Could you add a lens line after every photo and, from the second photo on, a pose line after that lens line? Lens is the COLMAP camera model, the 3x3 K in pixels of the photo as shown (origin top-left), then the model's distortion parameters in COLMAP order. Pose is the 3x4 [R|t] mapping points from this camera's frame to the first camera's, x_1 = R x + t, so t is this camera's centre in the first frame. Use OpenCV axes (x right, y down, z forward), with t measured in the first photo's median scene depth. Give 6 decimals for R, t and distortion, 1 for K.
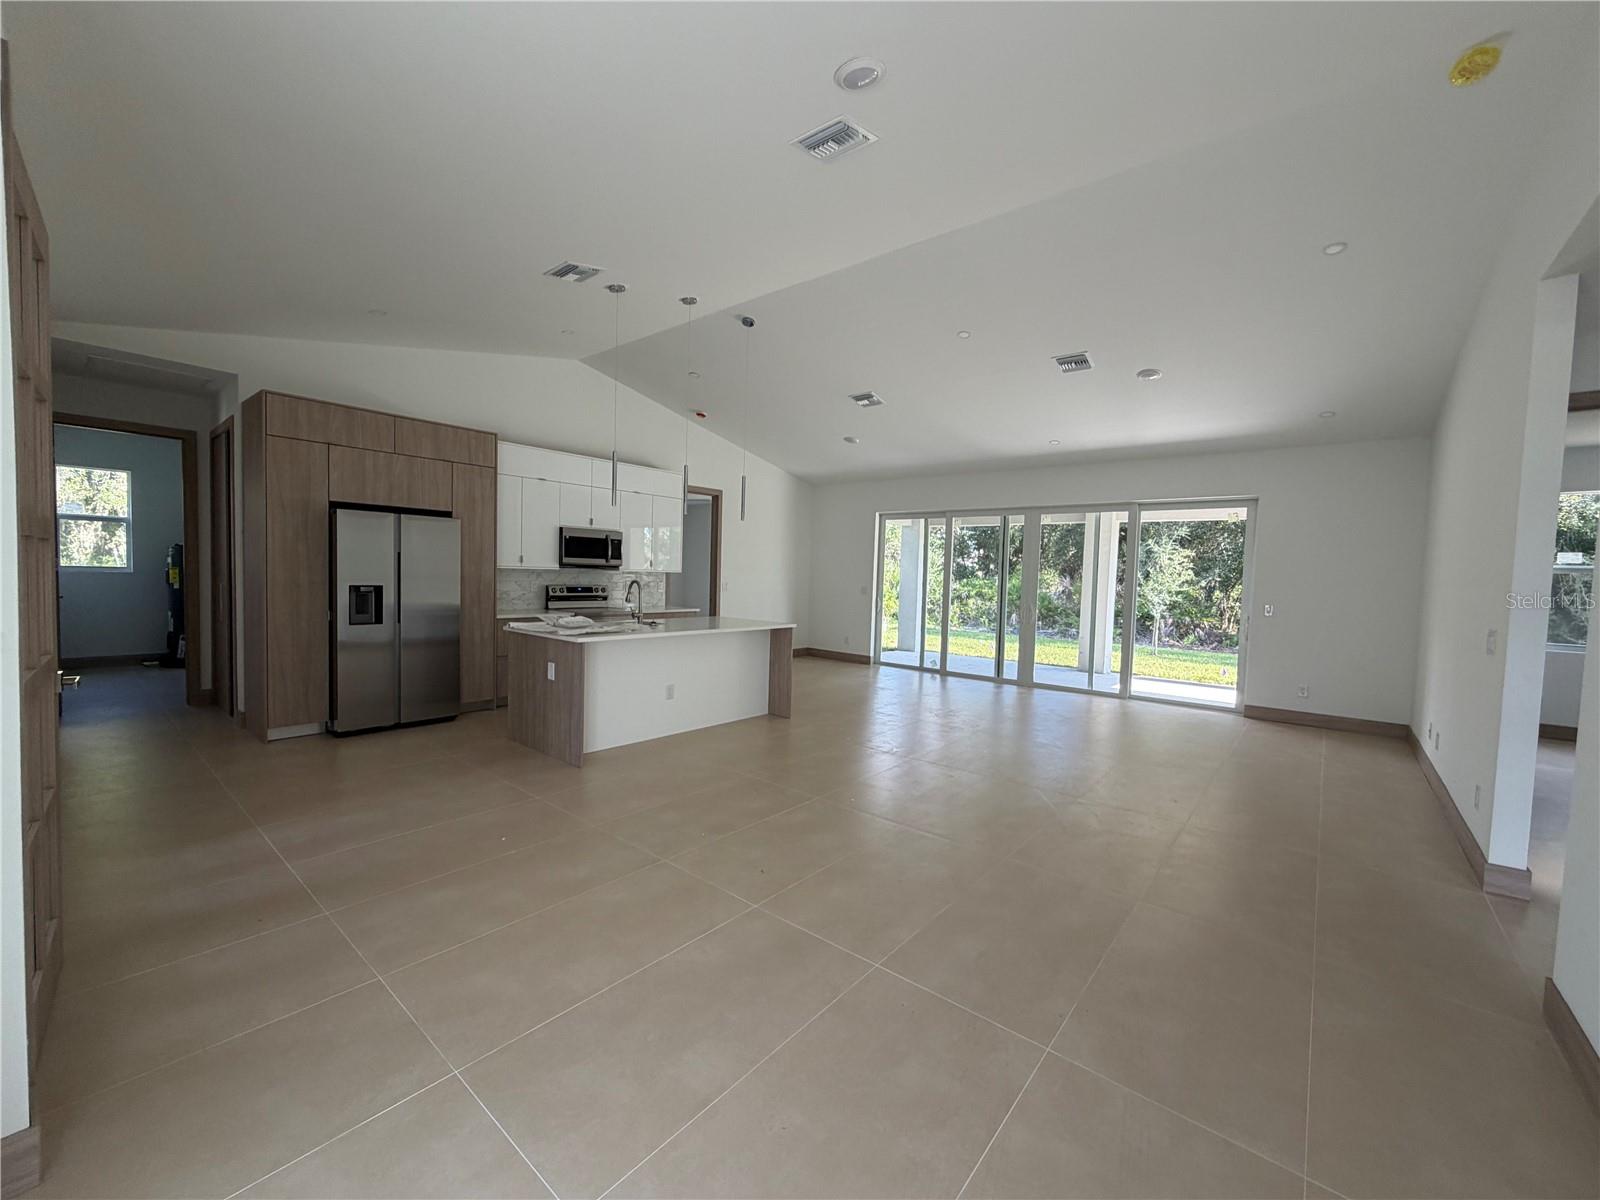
lens RADIAL K [[639.0, 0, 795.5], [0, 639.0, 601.7], [0, 0, 1]] dist [0.005084, 0.000348]
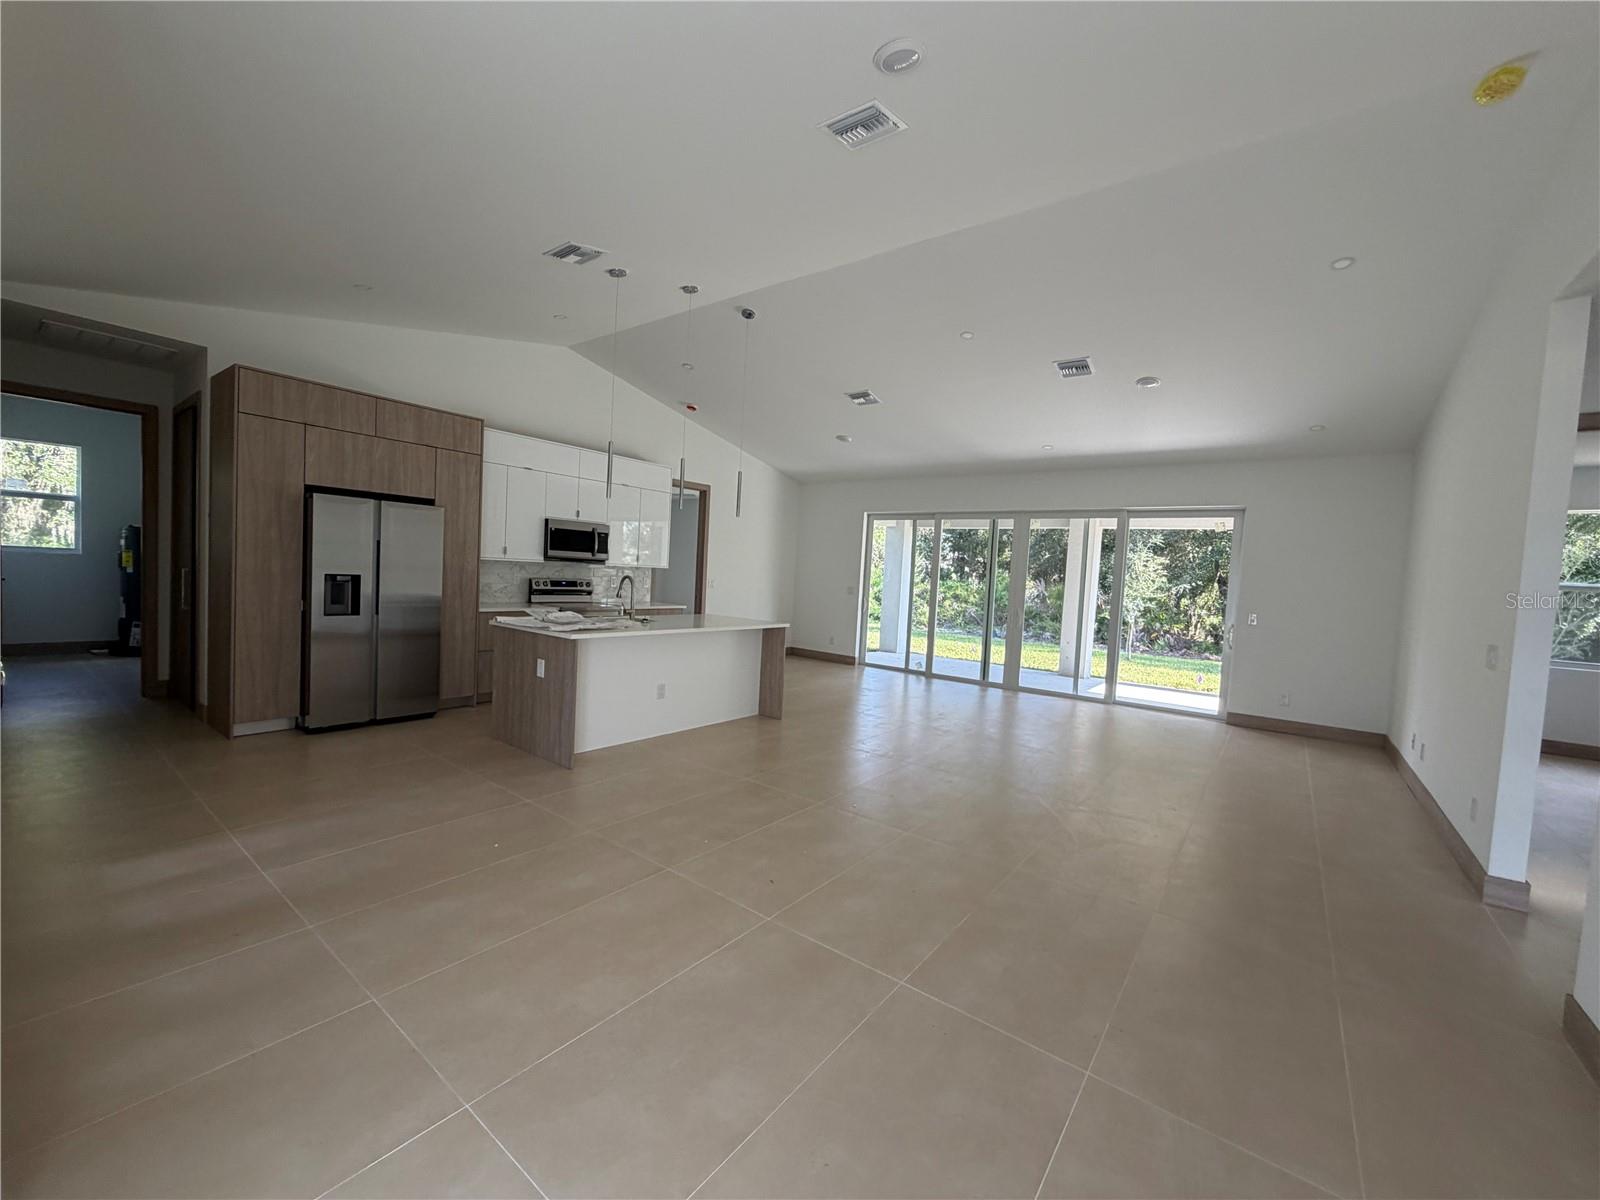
lens RADIAL K [[639.0, 0, 795.5], [0, 639.0, 601.7], [0, 0, 1]] dist [0.005084, 0.000348]
pose [[0.998853, 0.021551, 0.042763, -0.031039], [-0.021683, 0.999761, 0.002619, -0.001592], [-0.042697, -0.003543, 0.999082, 0.016761]]
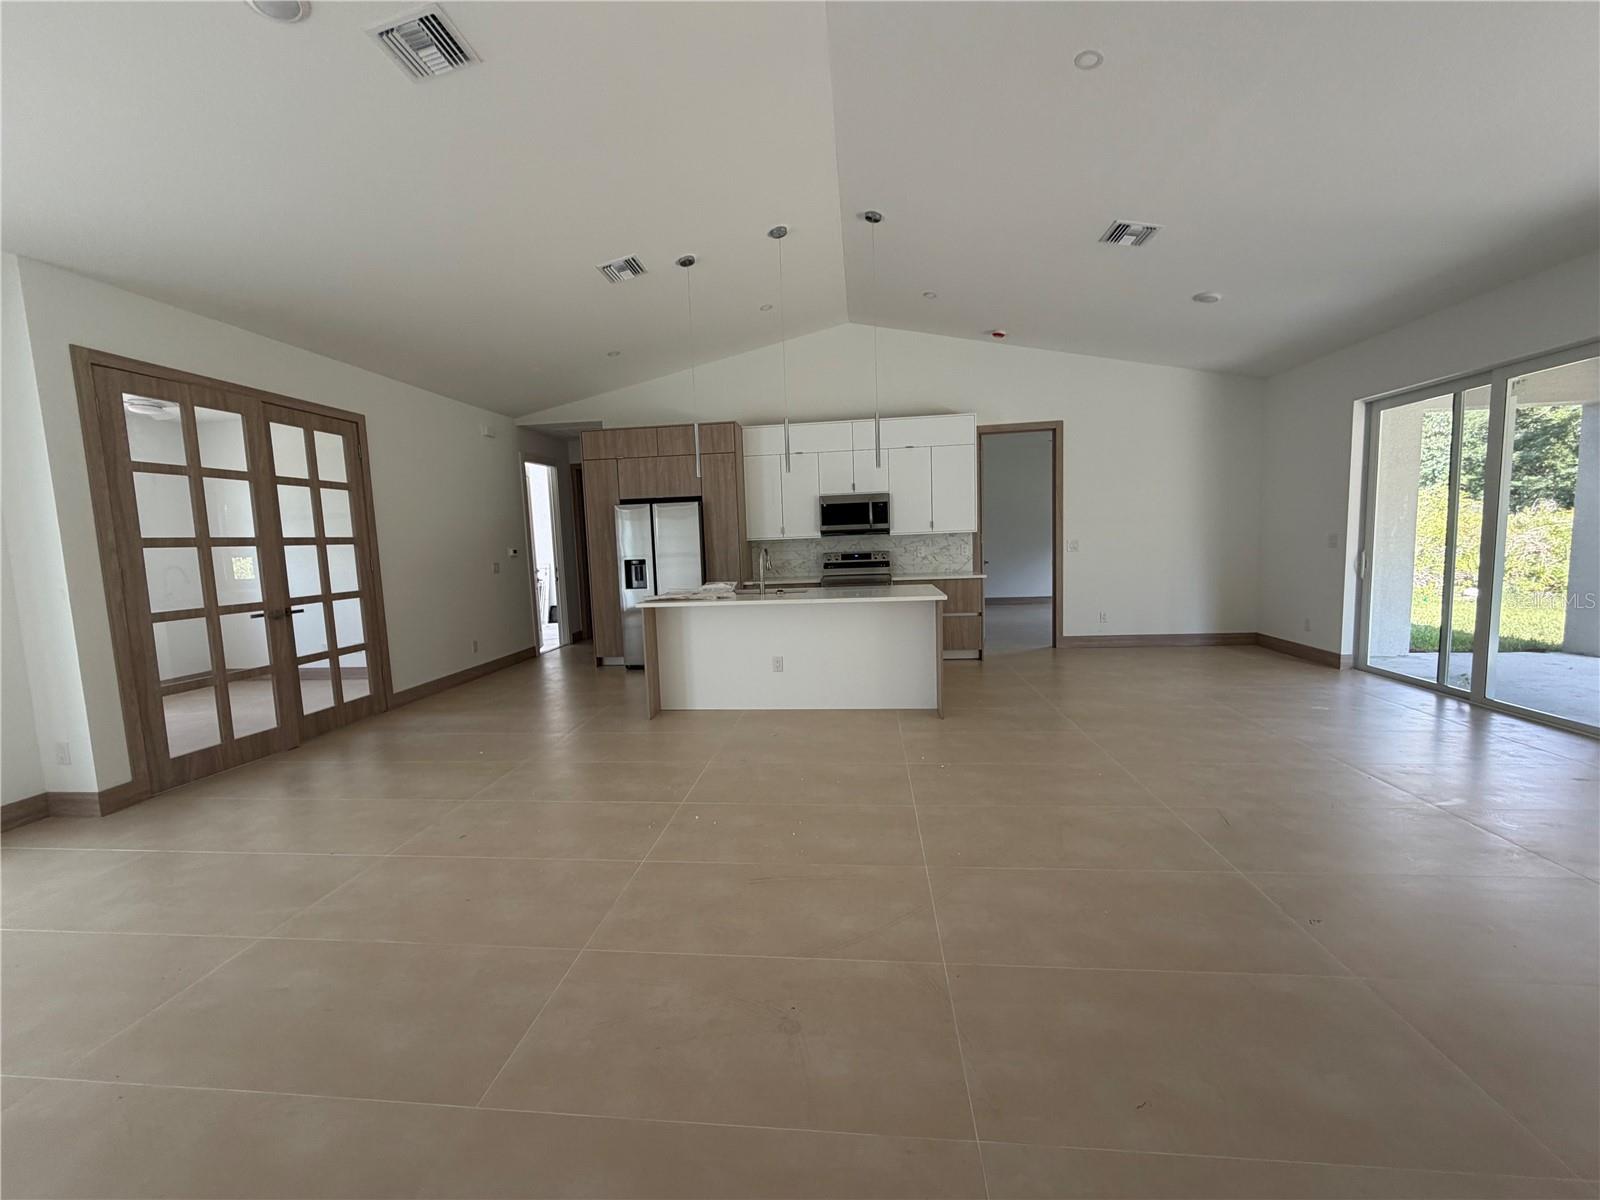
lens RADIAL K [[639.0, 0, 795.5], [0, 639.0, 601.7], [0, 0, 1]] dist [0.005084, 0.000348]
pose [[0.553719, 0.031761, -0.832098, 0.505056], [0.015227, 0.998719, 0.048254, 0.002864], [0.832565, -0.039389, 0.552526, 0.417198]]
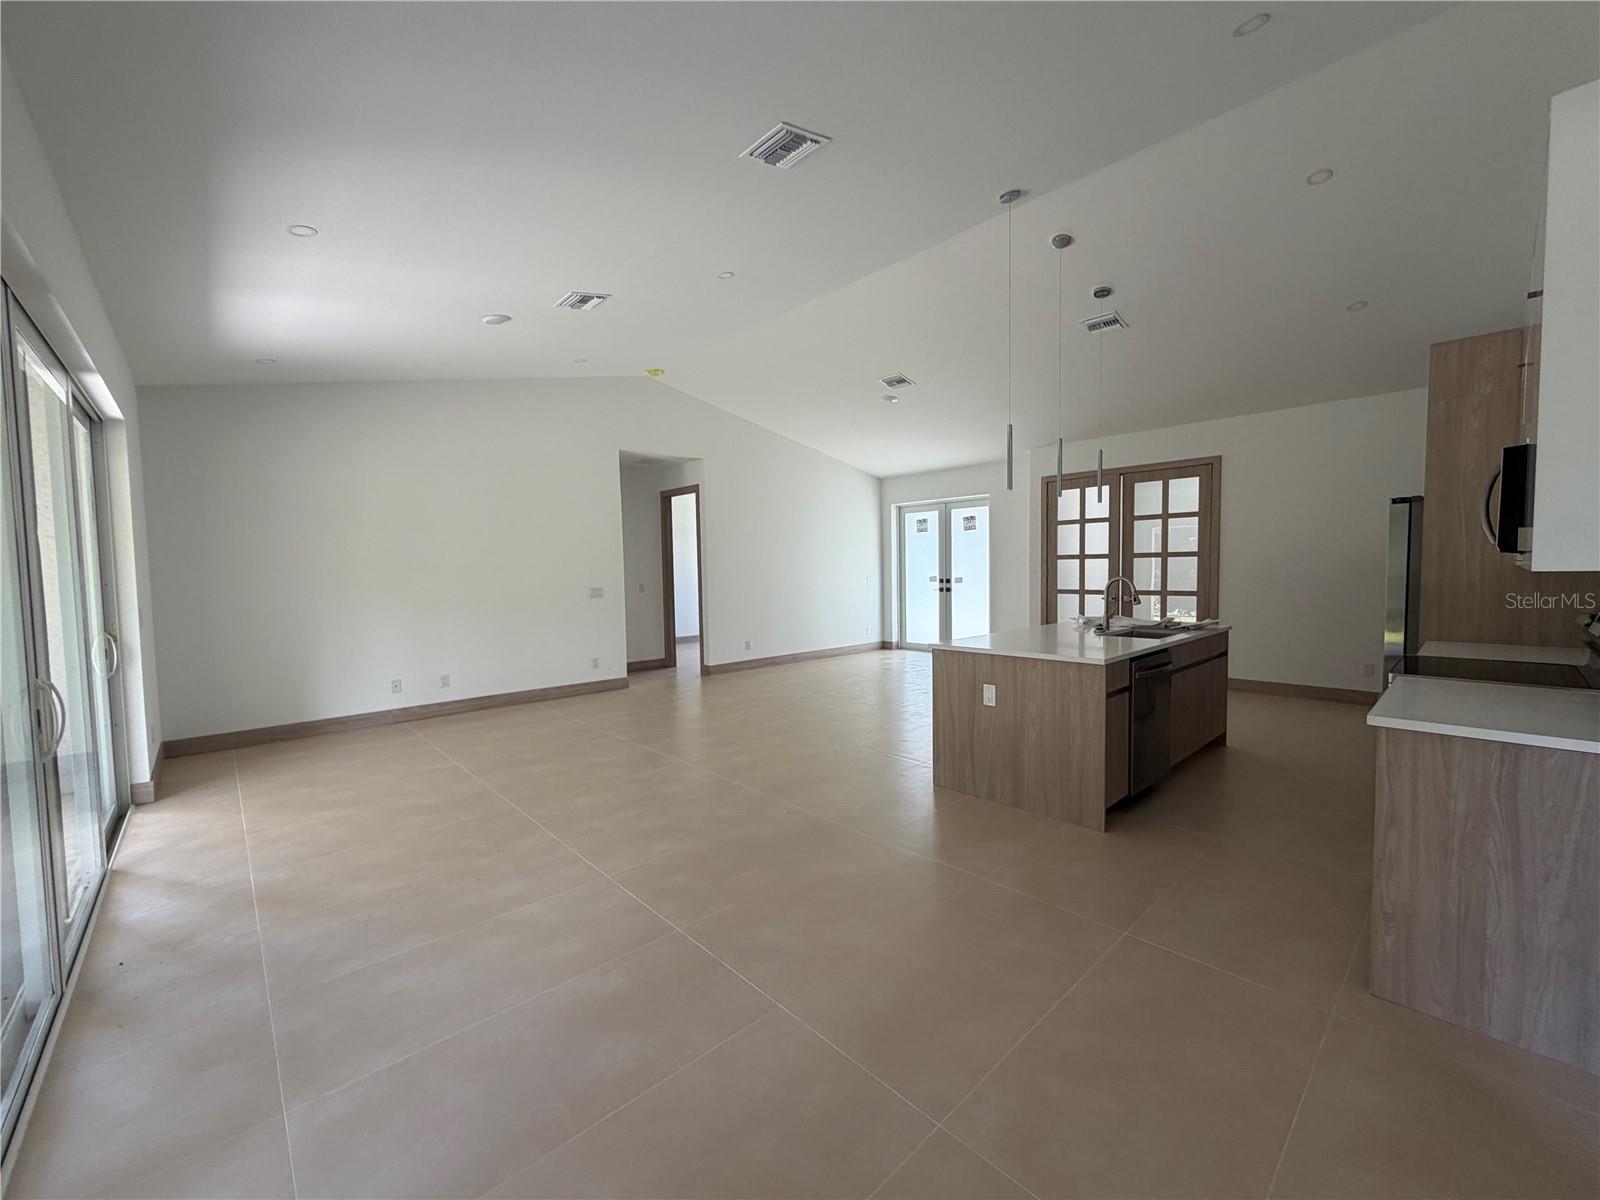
lens RADIAL K [[639.0, 0, 795.5], [0, 639.0, 601.7], [0, 0, 1]] dist [0.005084, 0.000348]
pose [[-0.991983, -0.019791, 0.124810, 0.059630], [-0.006862, 0.994639, 0.103180, -0.070274], [-0.126183, 0.101496, -0.986801, 1.573582]]
